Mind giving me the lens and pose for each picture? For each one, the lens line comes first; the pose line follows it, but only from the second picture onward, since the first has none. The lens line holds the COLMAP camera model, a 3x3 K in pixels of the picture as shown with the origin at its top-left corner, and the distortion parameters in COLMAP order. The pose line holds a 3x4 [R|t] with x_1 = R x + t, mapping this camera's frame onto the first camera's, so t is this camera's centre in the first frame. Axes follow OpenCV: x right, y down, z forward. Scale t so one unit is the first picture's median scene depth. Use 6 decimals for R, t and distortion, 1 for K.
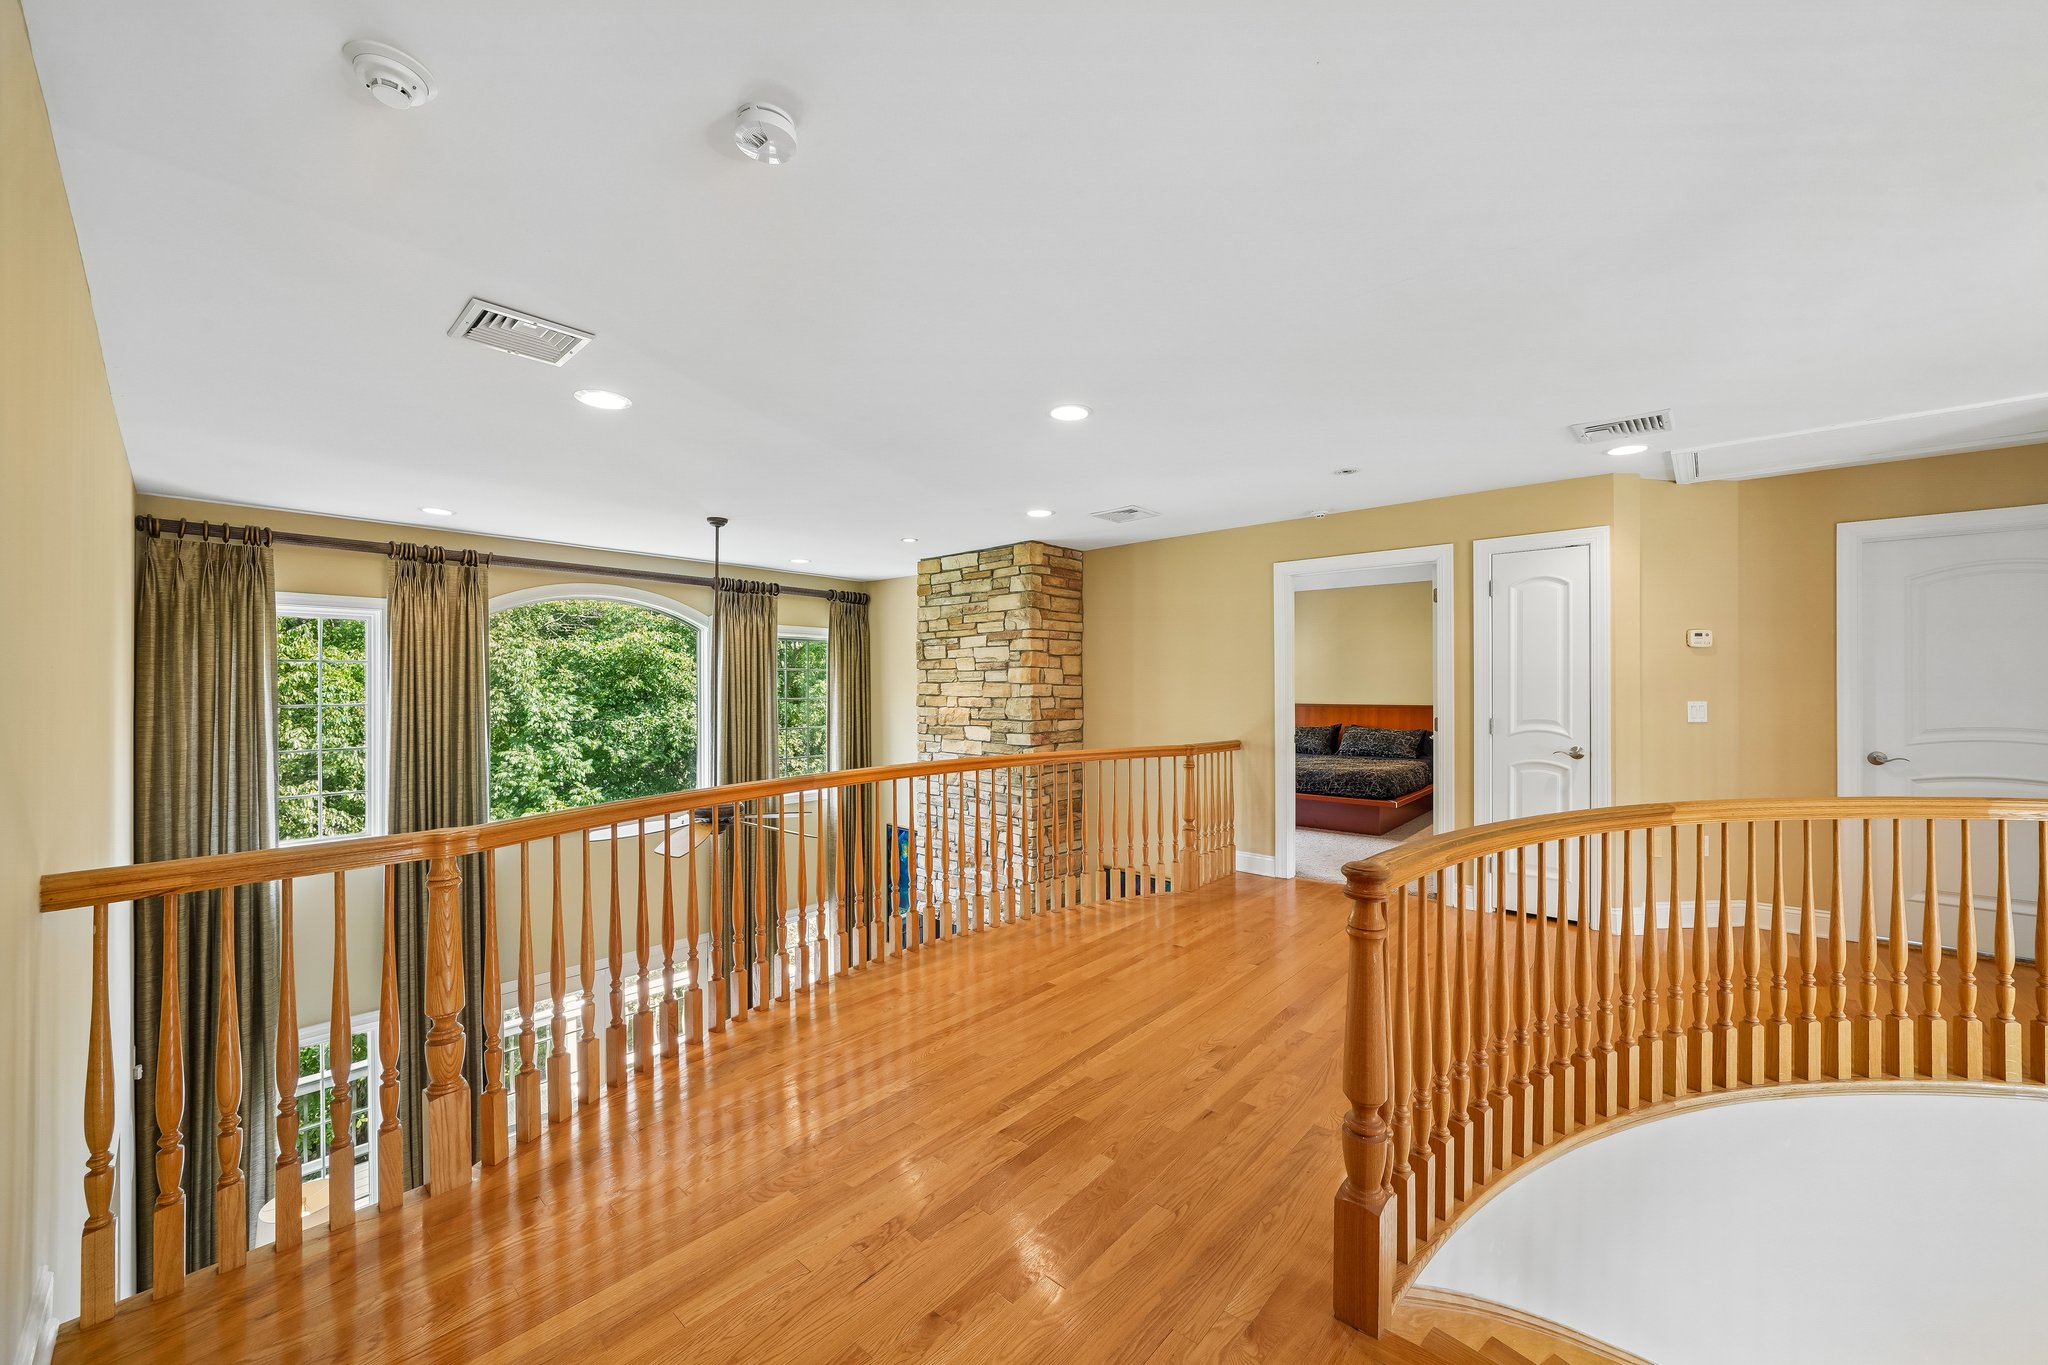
lens RADIAL K [[765.3, 0, 1021.7], [0, 765.3, 686.1], [0, 0, 1]] dist [-0.012576, 0.000218]
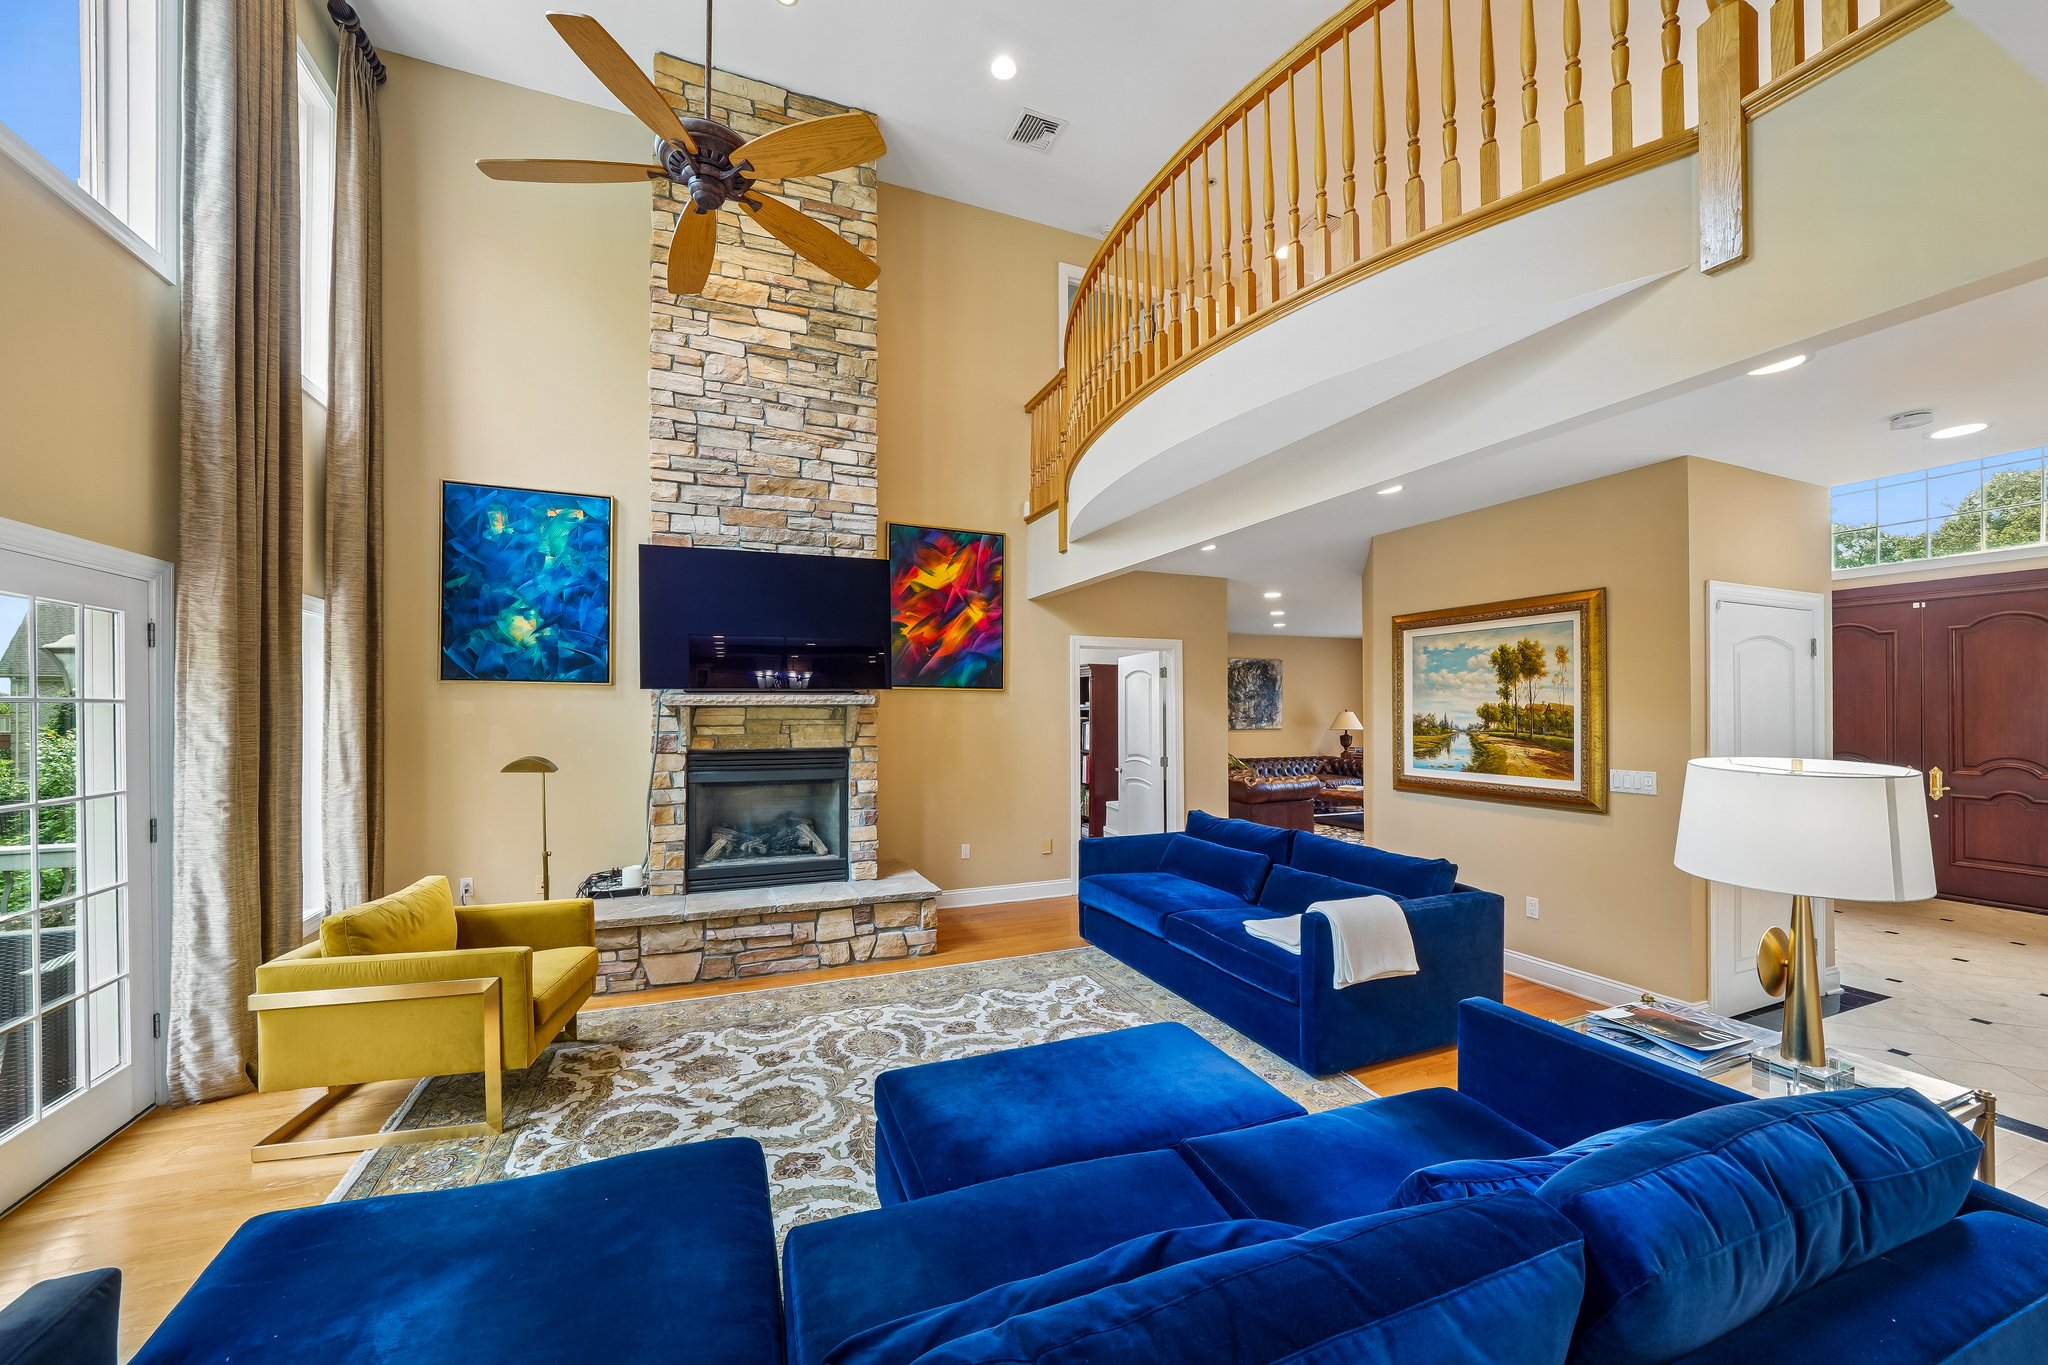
lens RADIAL K [[765.3, 0, 1012.2], [0, 765.3, 700.6], [0, 0, 1]] dist [-0.012576, 0.000218]
pose [[0.438719, 0.009771, 0.898571, -0.663420], [-0.007961, 0.999944, -0.006986, 0.462536], [-0.898589, -0.004088, 0.438772, 0.465307]]
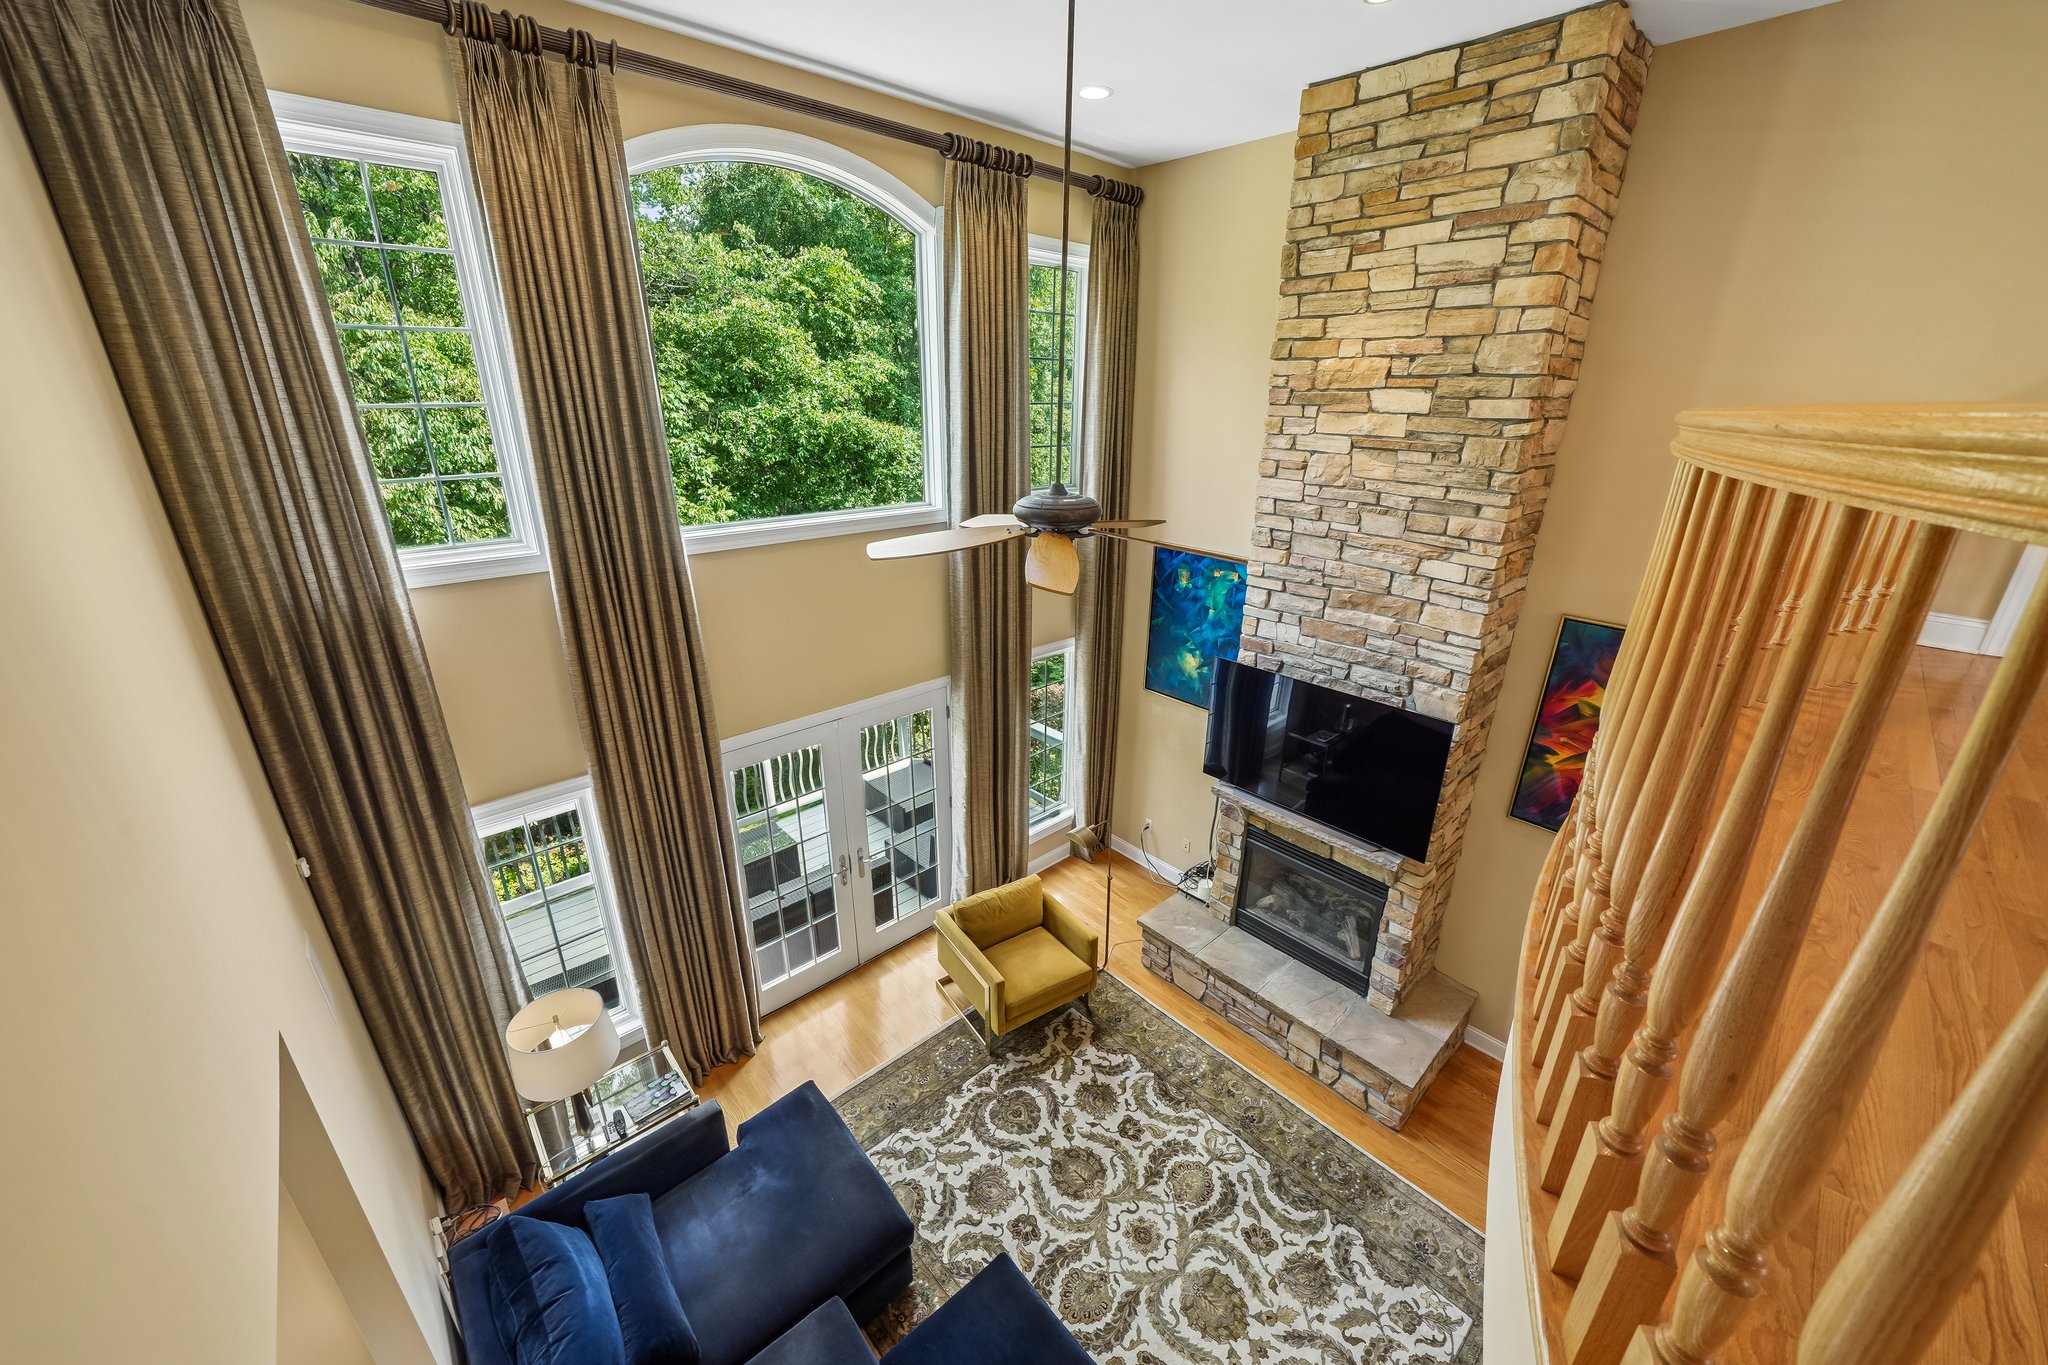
lens RADIAL K [[753.5, 0, 1025.8], [0, 753.5, 681.3], [0, 0, 1]] dist [-0.015424, 0.000317]
pose [[0.995570, 0.043855, -0.083172, -0.309932], [-0.011192, 0.933550, 0.358272, 0.061836], [0.093358, -0.355754, 0.929905, 0.332035]]
